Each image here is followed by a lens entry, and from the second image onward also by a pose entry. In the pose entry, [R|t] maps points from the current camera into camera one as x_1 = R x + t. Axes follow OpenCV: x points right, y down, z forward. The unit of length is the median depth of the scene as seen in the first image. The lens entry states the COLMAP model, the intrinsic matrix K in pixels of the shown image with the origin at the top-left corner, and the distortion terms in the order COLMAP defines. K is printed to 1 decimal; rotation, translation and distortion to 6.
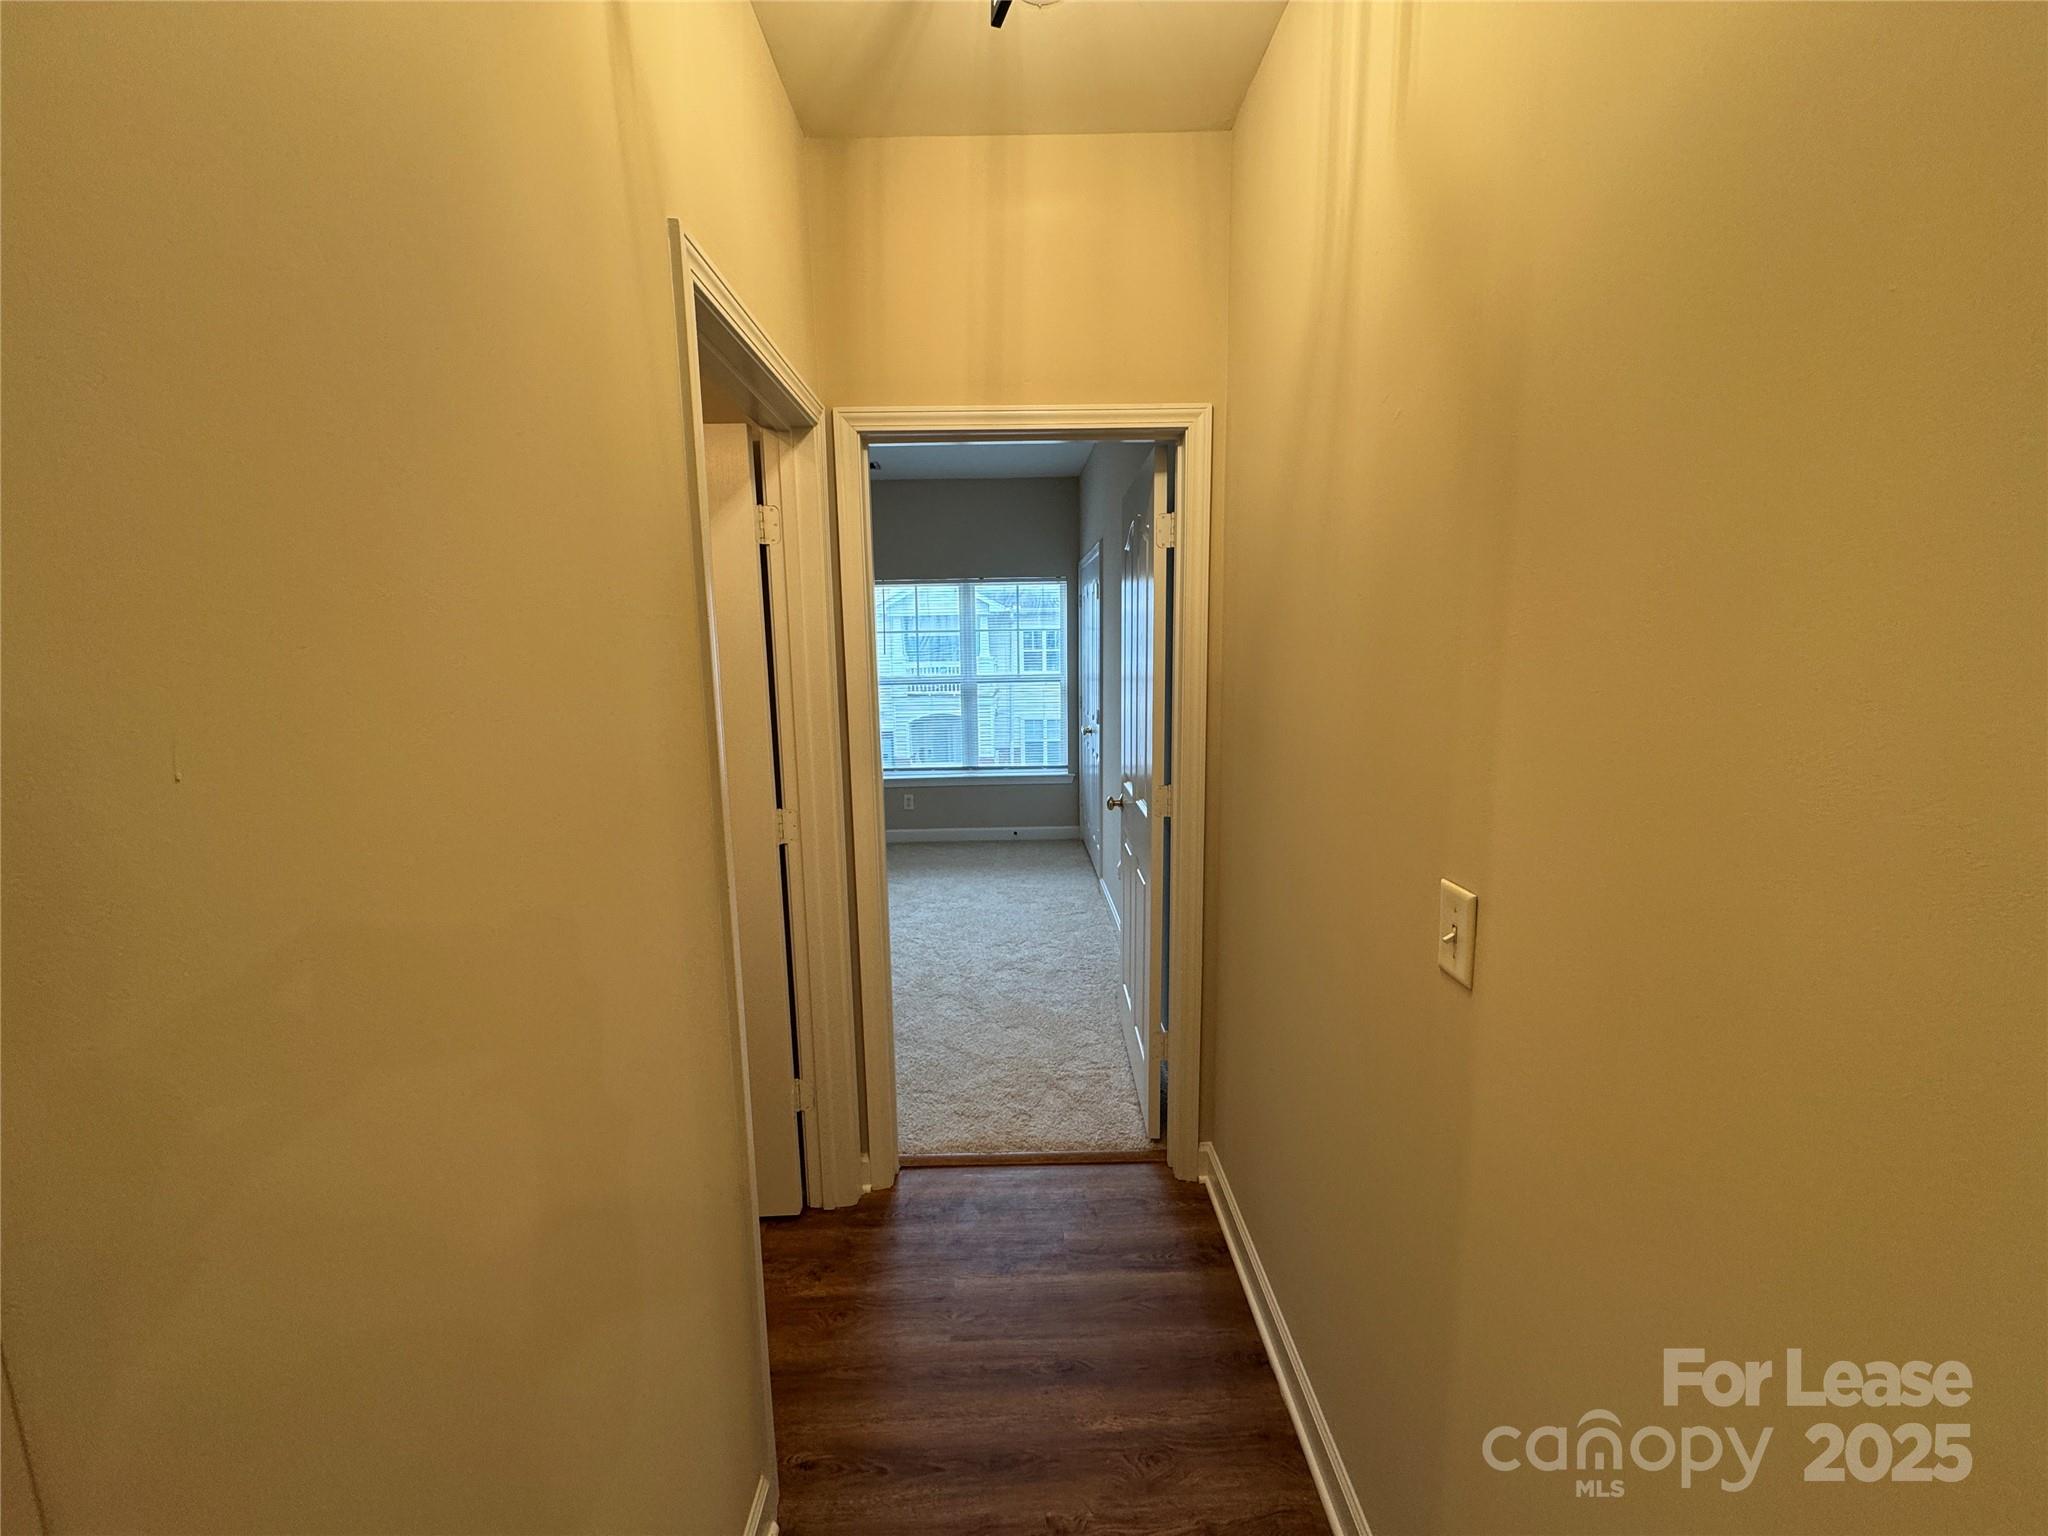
lens RADIAL K [[806.0, 0, 1016.9], [0, 806.0, 772.5], [0, 0, 1]] dist [-0.008736, 0.000337]
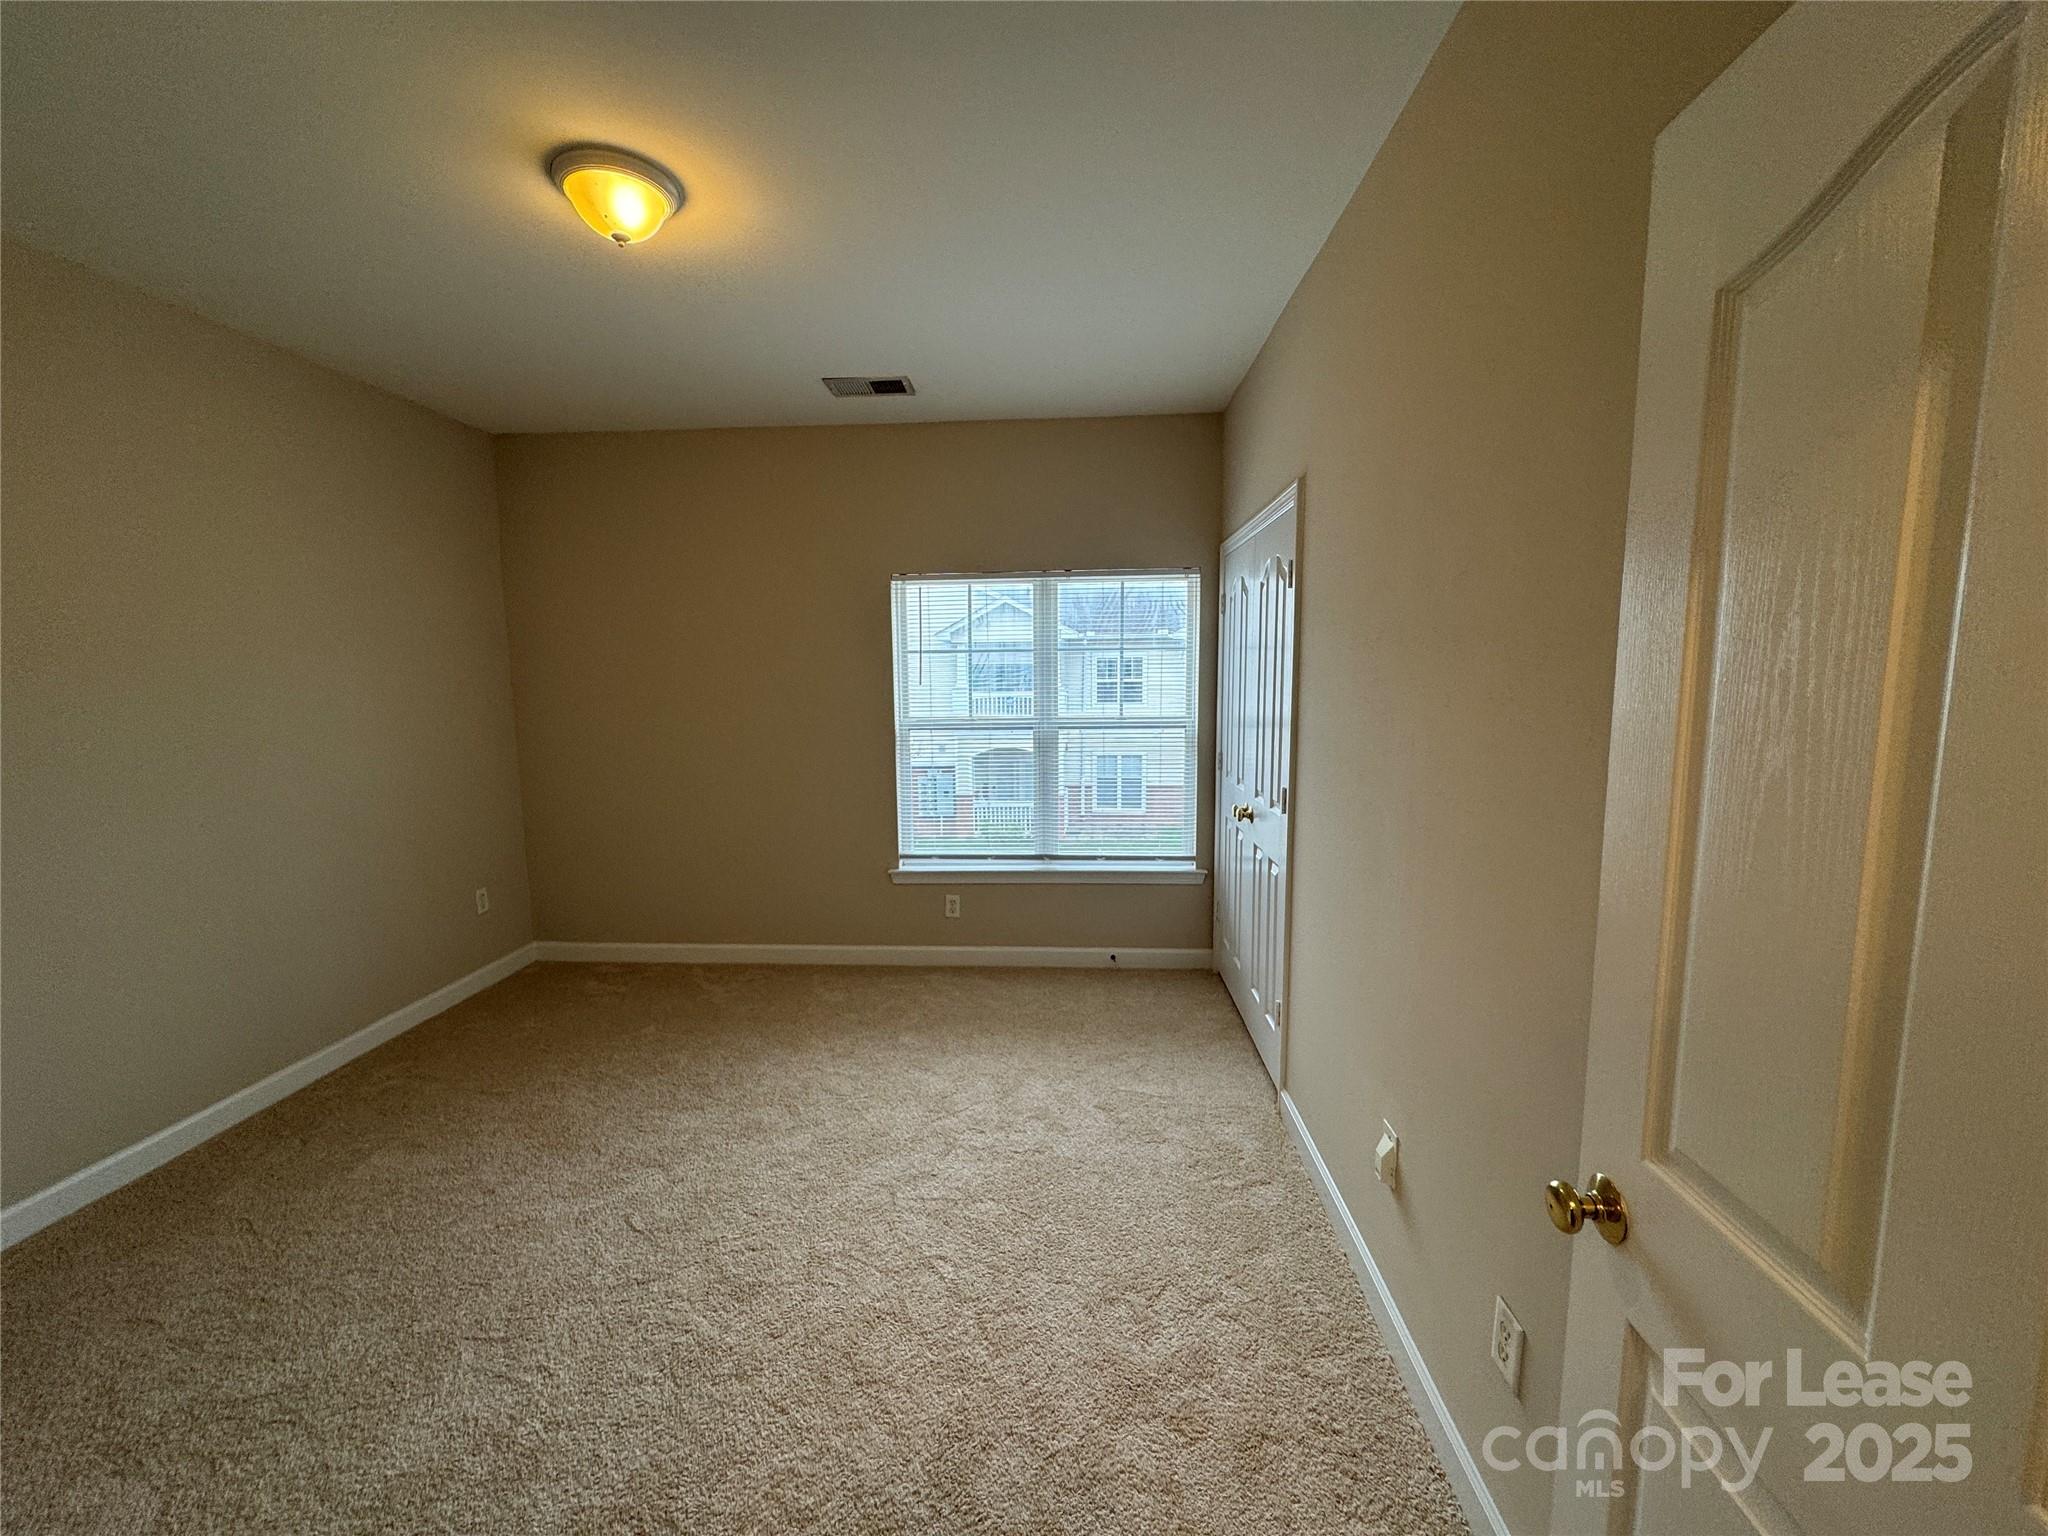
lens RADIAL K [[806.0, 0, 1016.9], [0, 806.0, 772.5], [0, 0, 1]] dist [-0.008736, 0.000337]
pose [[0.996593, 0.012574, -0.081511, -0.029731], [-0.015641, 0.999189, -0.037094, -0.052432], [0.080979, 0.038242, 0.995982, 0.350467]]
